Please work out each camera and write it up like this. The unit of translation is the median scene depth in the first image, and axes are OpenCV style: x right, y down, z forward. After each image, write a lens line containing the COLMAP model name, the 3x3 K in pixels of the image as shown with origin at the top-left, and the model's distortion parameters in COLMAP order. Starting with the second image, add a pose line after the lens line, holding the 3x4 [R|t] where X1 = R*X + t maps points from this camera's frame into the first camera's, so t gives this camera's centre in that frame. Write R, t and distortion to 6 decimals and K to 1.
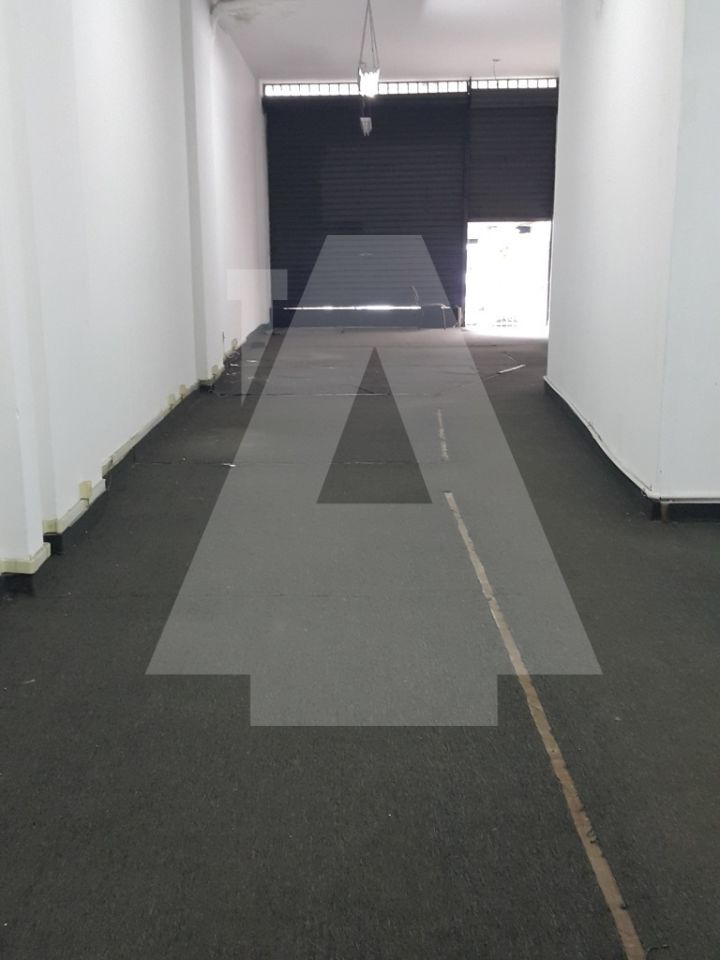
lens RADIAL K [[1004.4, 0, 360.0], [0, 1004.4, 480.0], [0, 0, 1]] dist [0.167151, -0.377777]
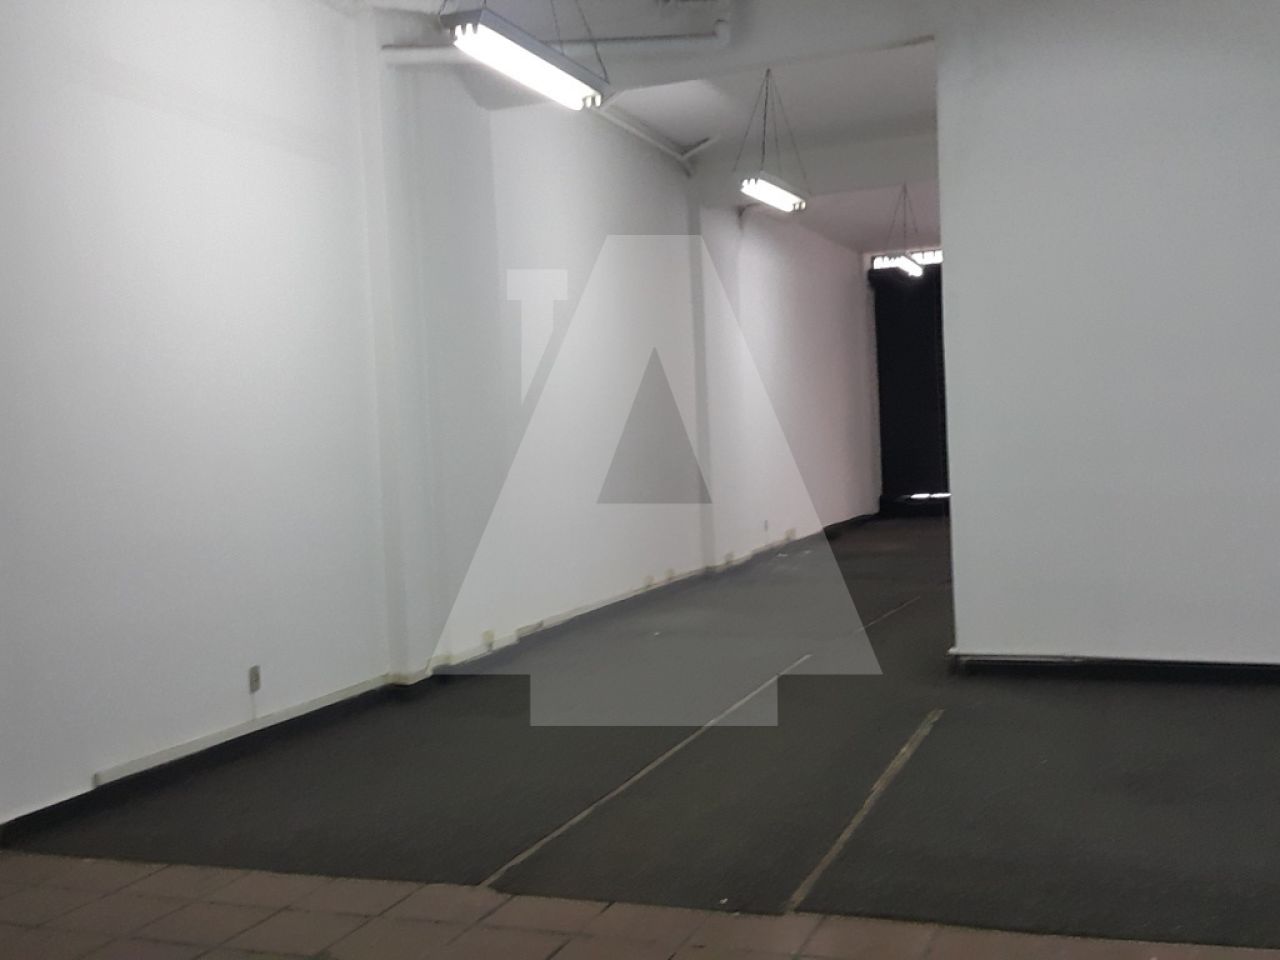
lens RADIAL K [[1339.3, 0, 640.0], [0, 1339.3, 480.0], [0, 0, 1]] dist [0.167151, -0.377777]
pose [[0.930844, -0.024087, -0.364621, 0.251487], [-0.044496, 0.982928, -0.178528, 0.053114], [0.362697, 0.182406, 0.913881, -0.232063]]
